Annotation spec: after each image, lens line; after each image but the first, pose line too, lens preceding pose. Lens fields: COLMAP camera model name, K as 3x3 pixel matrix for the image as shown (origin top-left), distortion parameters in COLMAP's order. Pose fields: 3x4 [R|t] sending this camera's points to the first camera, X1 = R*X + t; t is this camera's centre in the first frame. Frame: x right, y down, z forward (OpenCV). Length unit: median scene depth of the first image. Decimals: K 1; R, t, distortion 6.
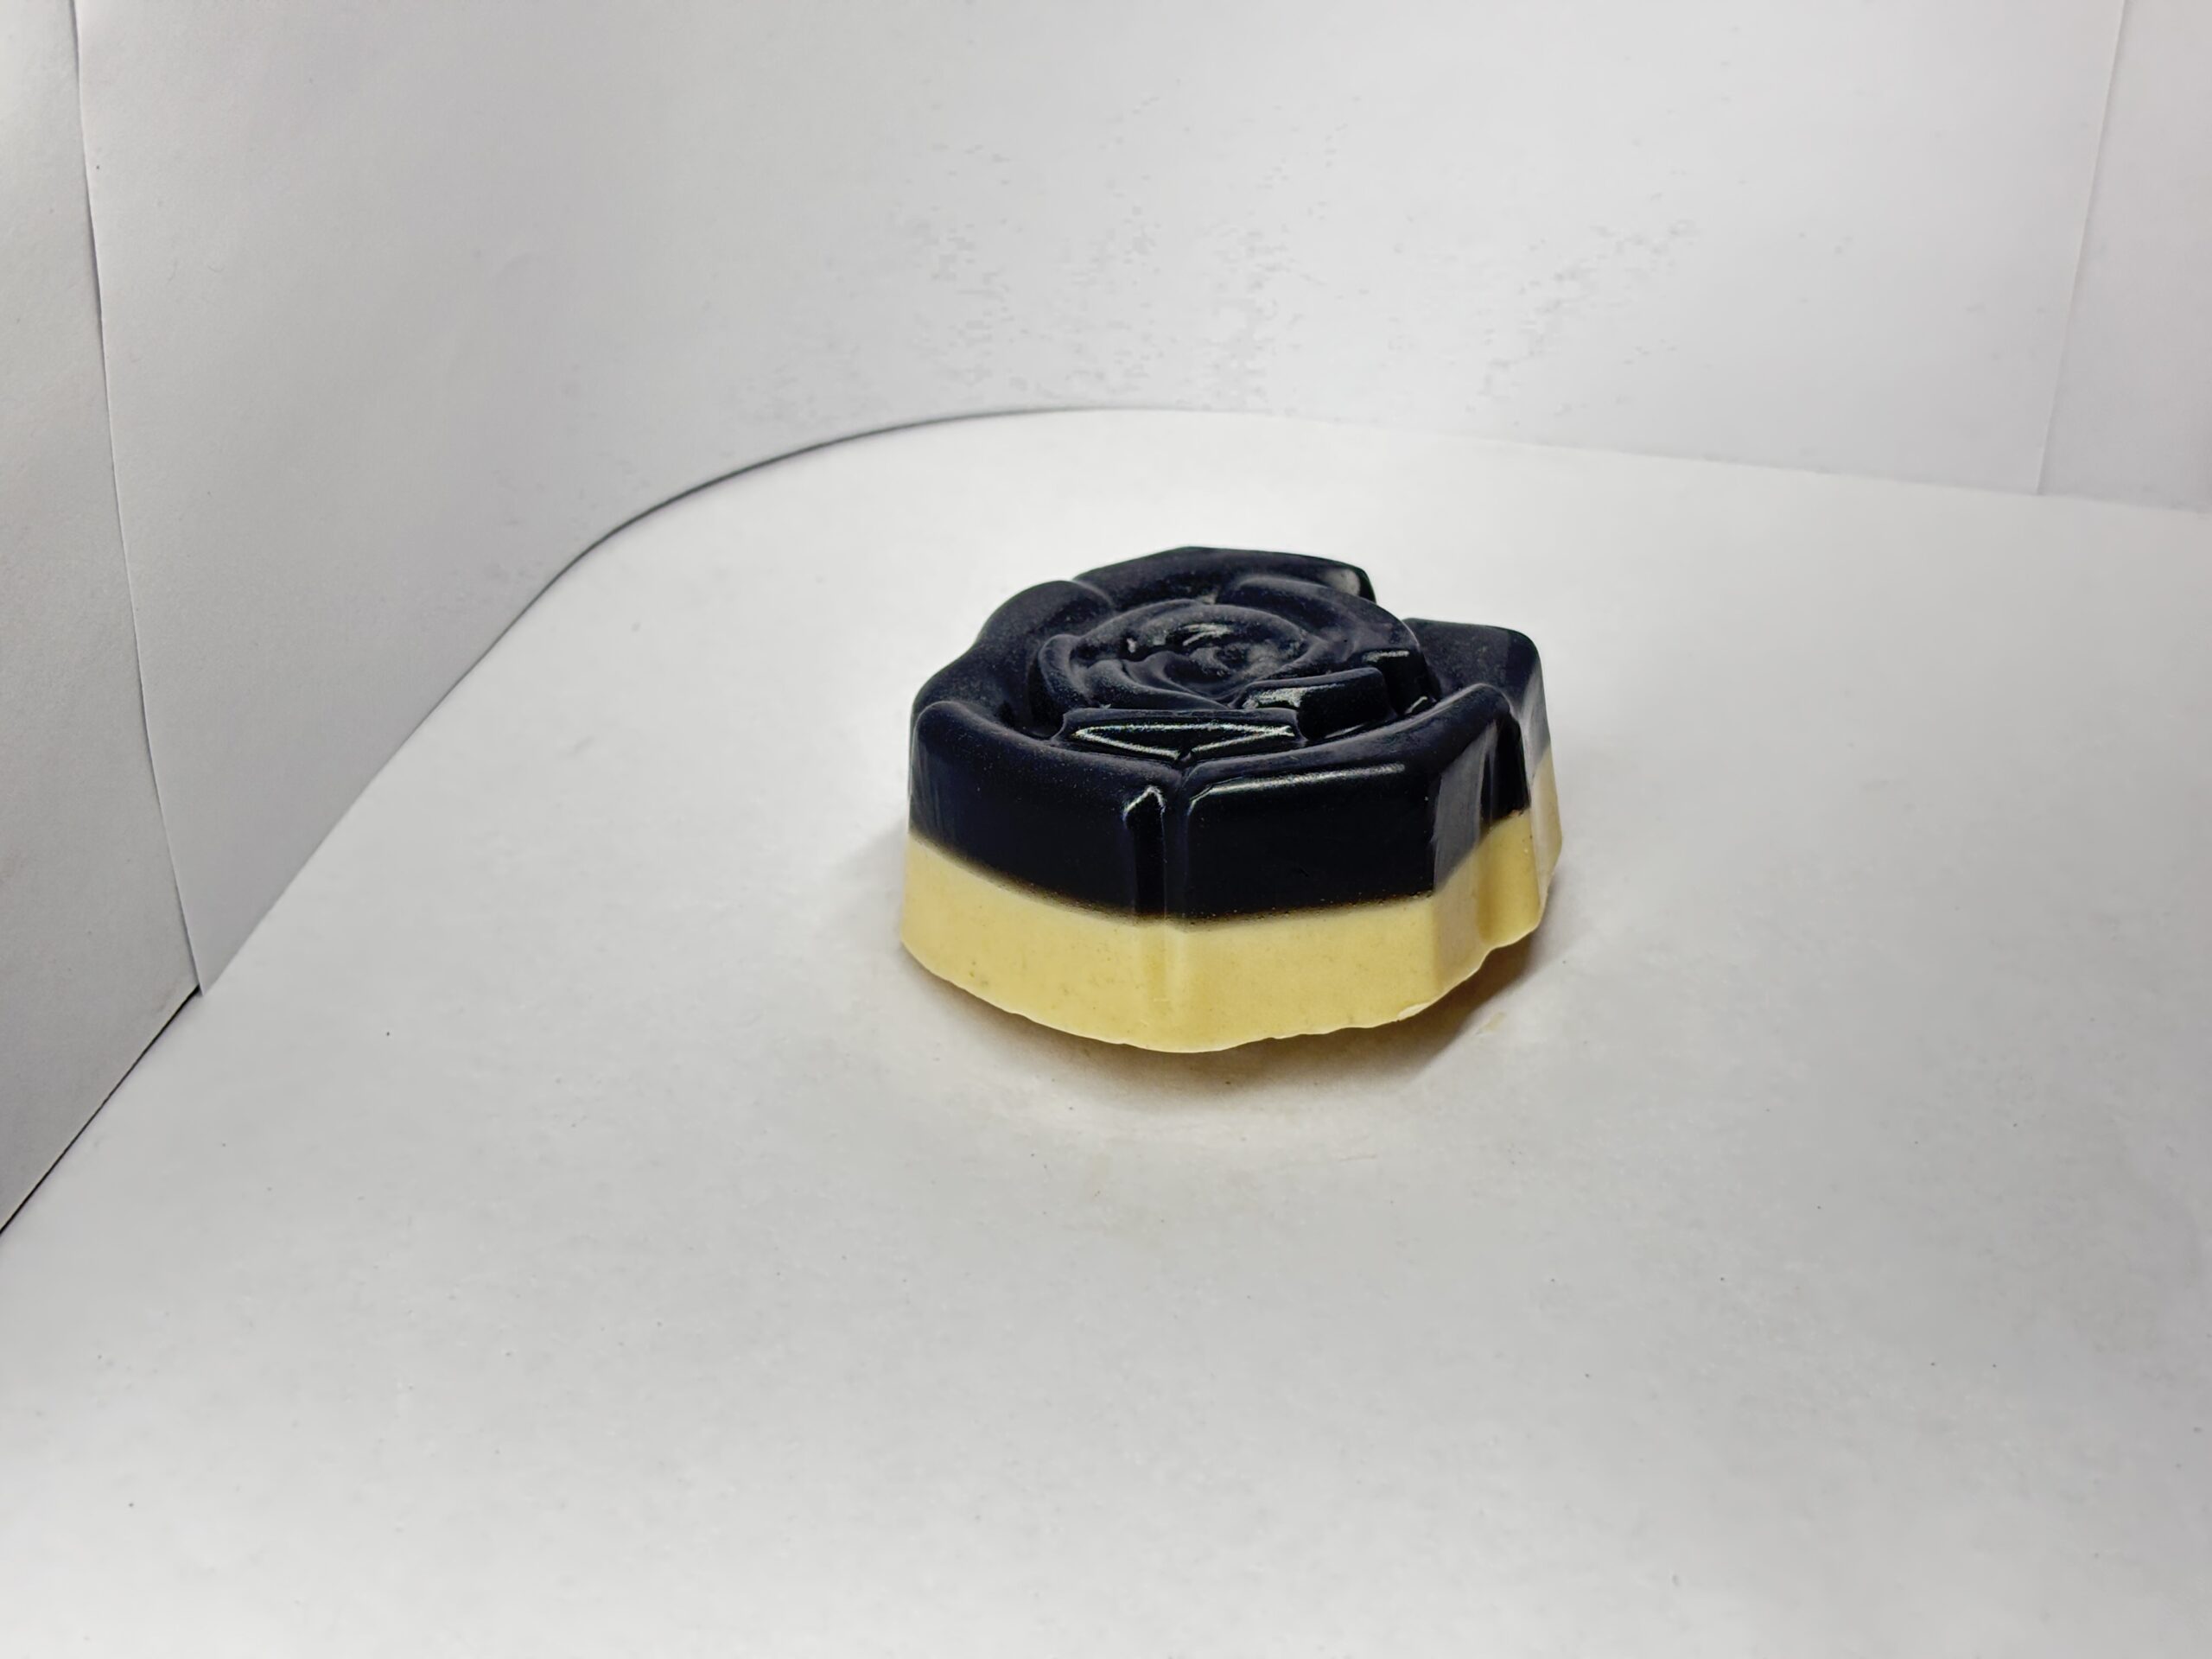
lens RADIAL K [[3509.3, 0, 1113.8], [0, 3509.3, 850.5], [0, 0, 1]] dist [0.037264, 0.000000]
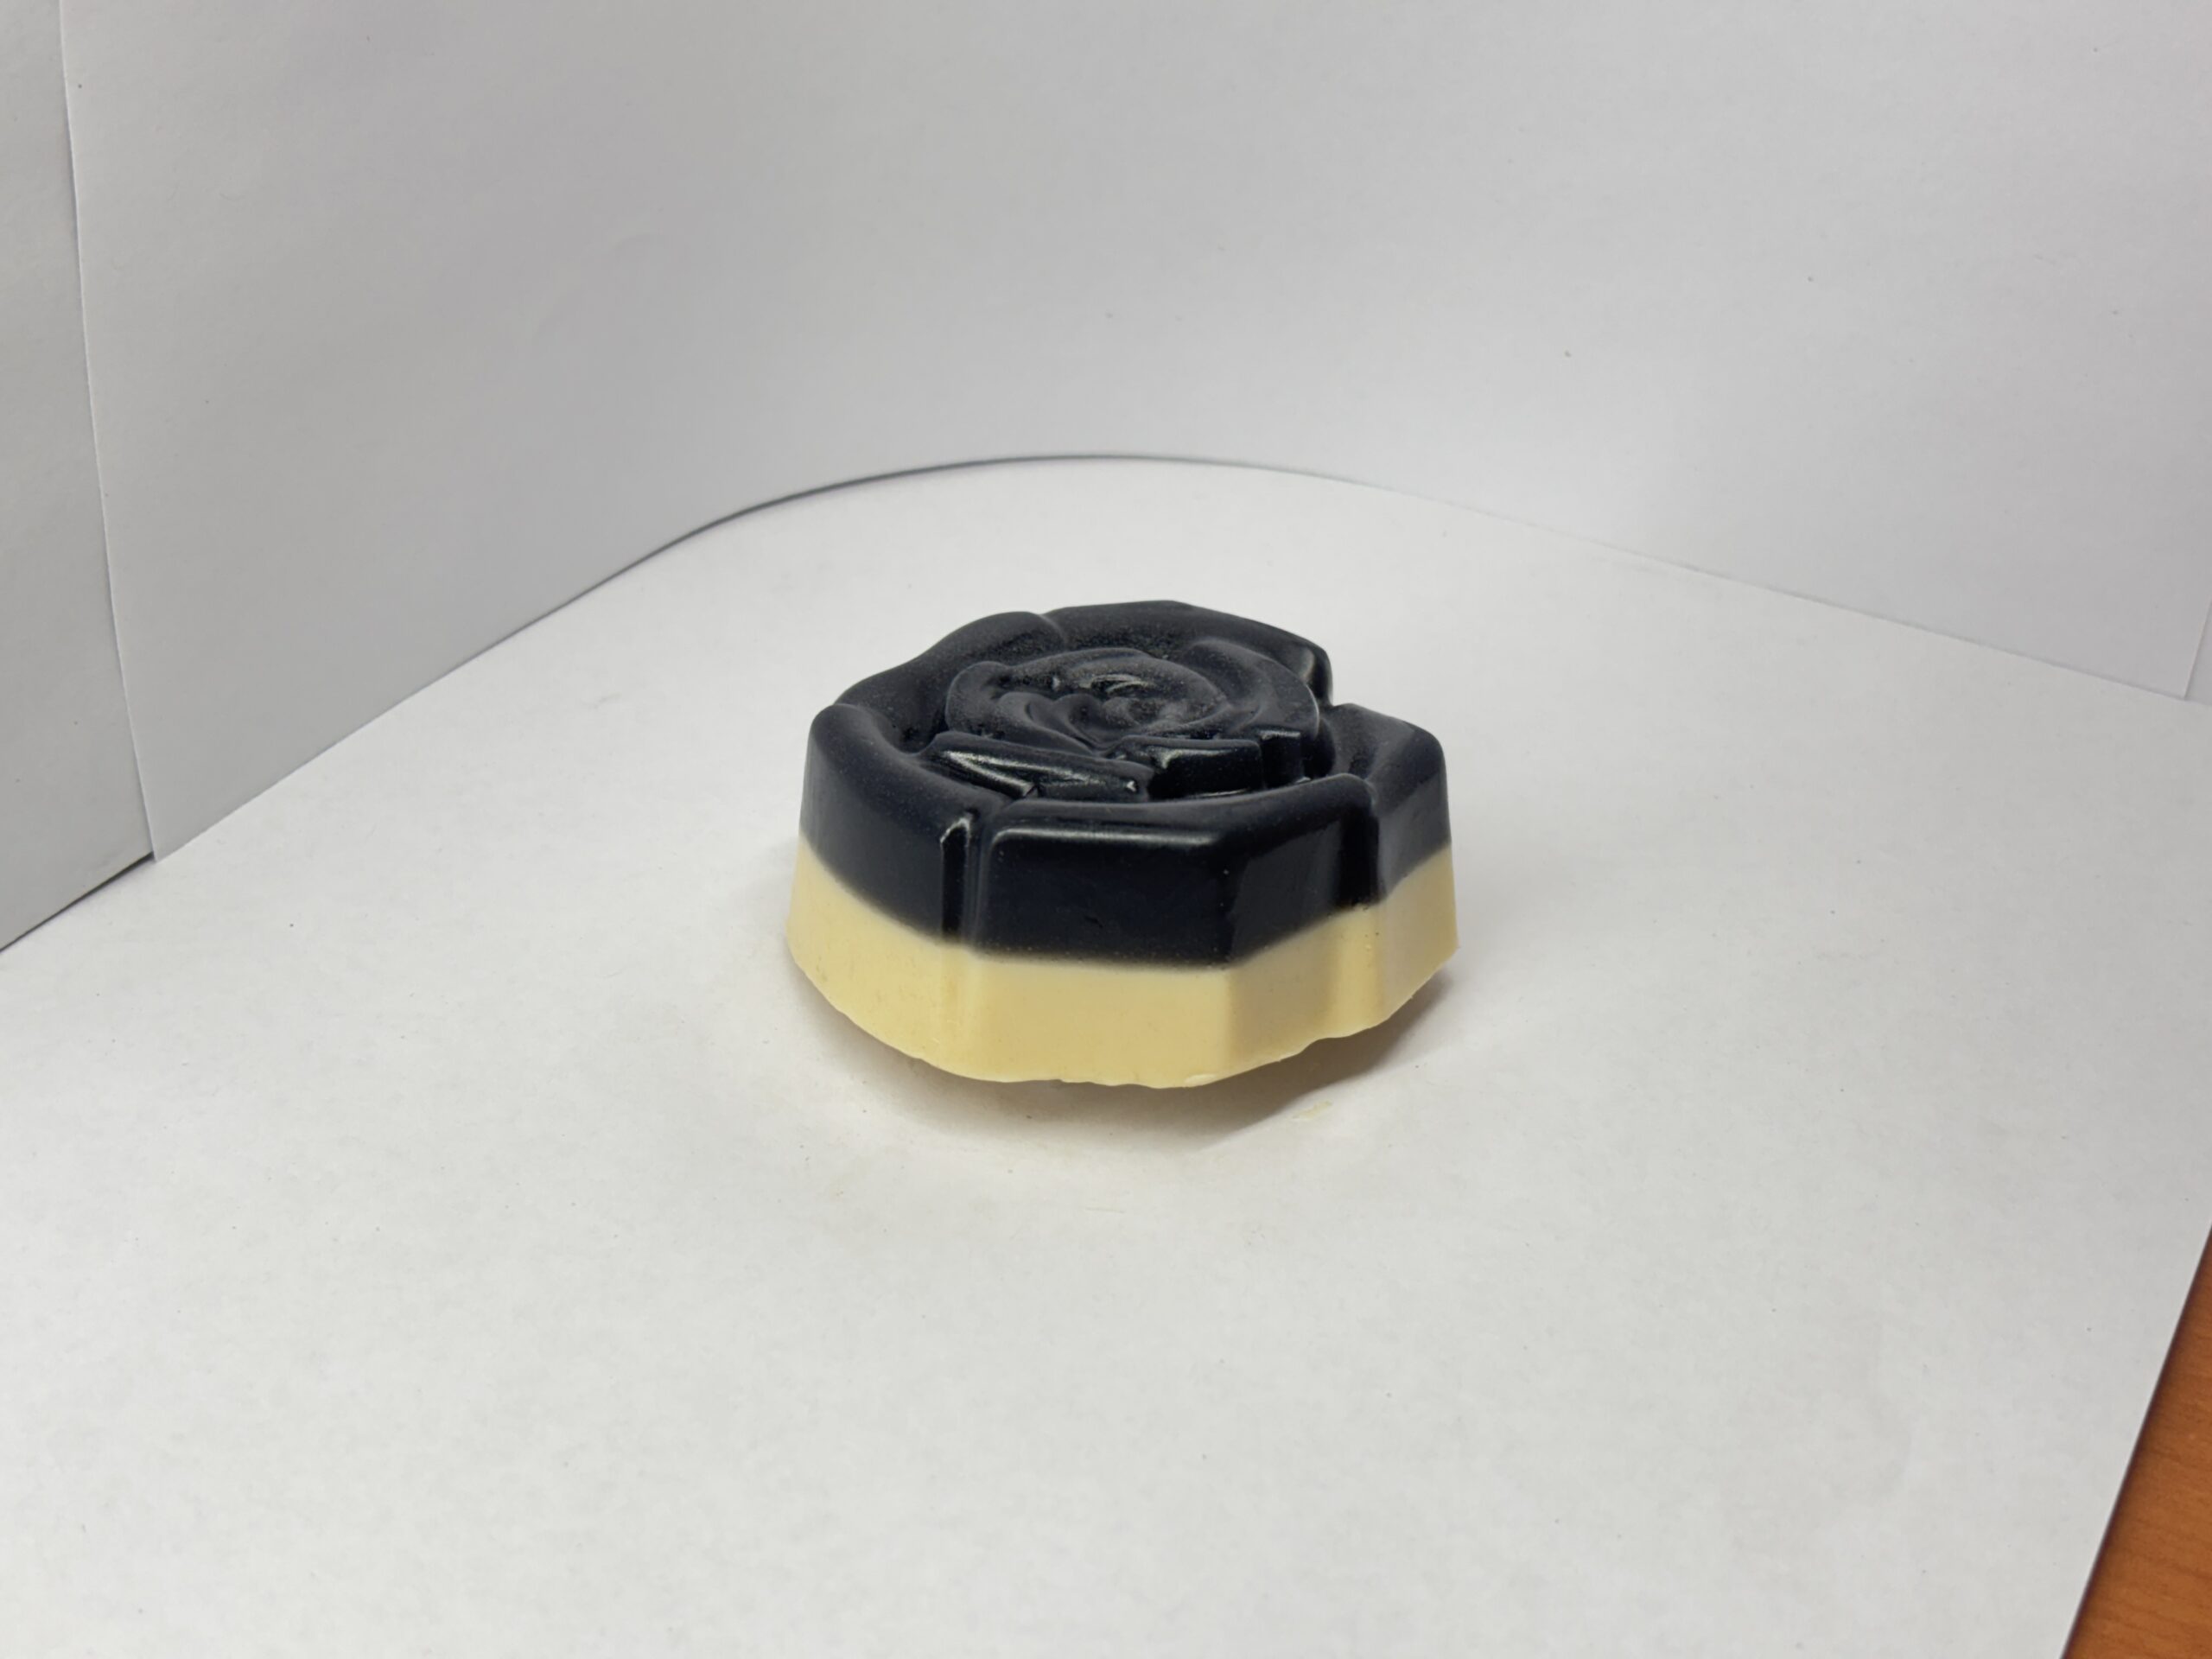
lens RADIAL K [[3509.3, 0, 1110.7], [0, 3509.3, 813.5], [0, 0, 1]] dist [0.037264, 0.000000]
pose [[0.961780, 0.170169, -0.214529, 0.251941], [-0.175689, 0.984422, -0.006790, -0.017406], [0.210032, 0.044221, 0.976694, 0.006503]]
